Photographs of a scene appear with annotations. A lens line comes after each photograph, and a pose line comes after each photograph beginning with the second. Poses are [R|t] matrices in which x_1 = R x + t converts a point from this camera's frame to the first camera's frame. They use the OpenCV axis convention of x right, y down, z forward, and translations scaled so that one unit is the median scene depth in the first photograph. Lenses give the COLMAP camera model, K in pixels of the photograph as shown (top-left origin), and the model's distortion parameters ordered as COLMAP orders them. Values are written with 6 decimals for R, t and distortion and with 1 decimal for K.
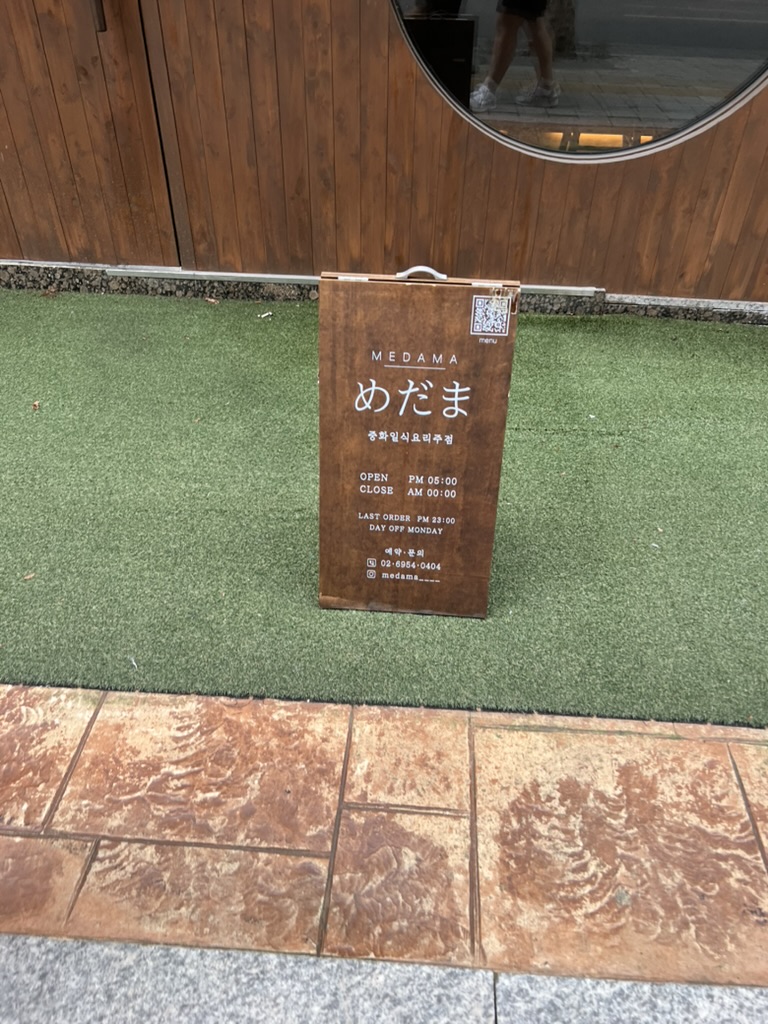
lens RADIAL K [[762.0, 0, 385.0], [0, 762.0, 515.8], [0, 0, 1]] dist [0.021814, -0.022203]
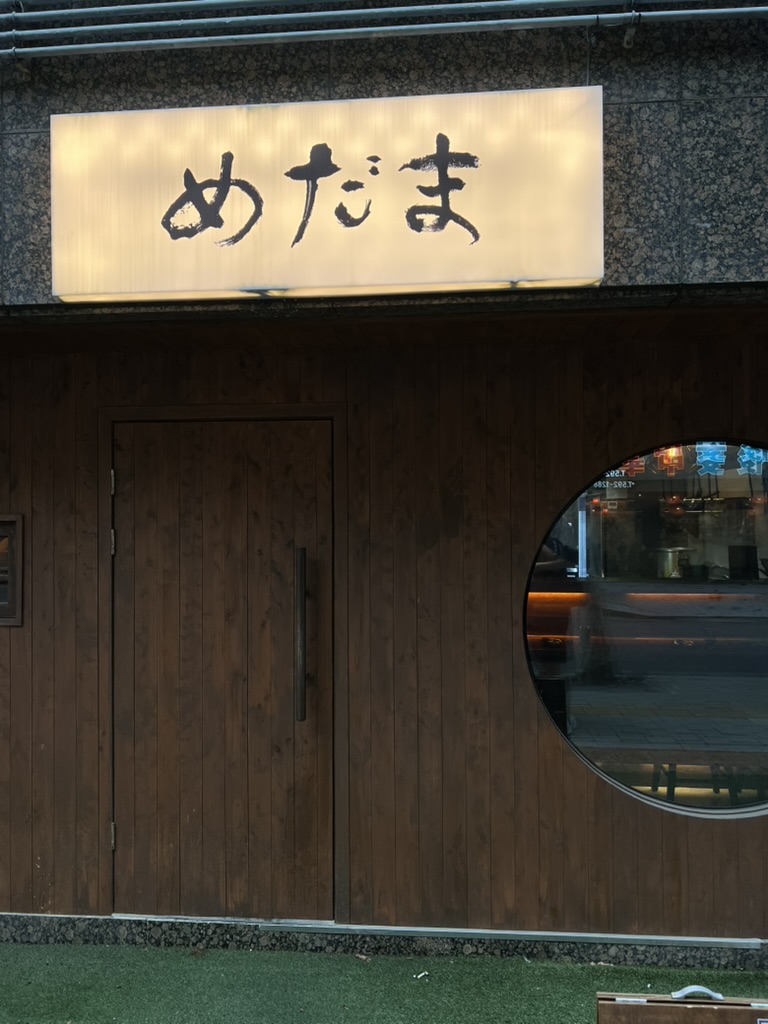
lens RADIAL K [[762.0, 0, 382.0], [0, 762.0, 513.8], [0, 0, 1]] dist [0.021814, -0.022203]
pose [[0.999481, -0.024317, -0.021139, -0.175577], [0.004312, 0.751116, -0.660156, -0.065393], [0.031931, 0.659722, 0.750831, -0.105765]]
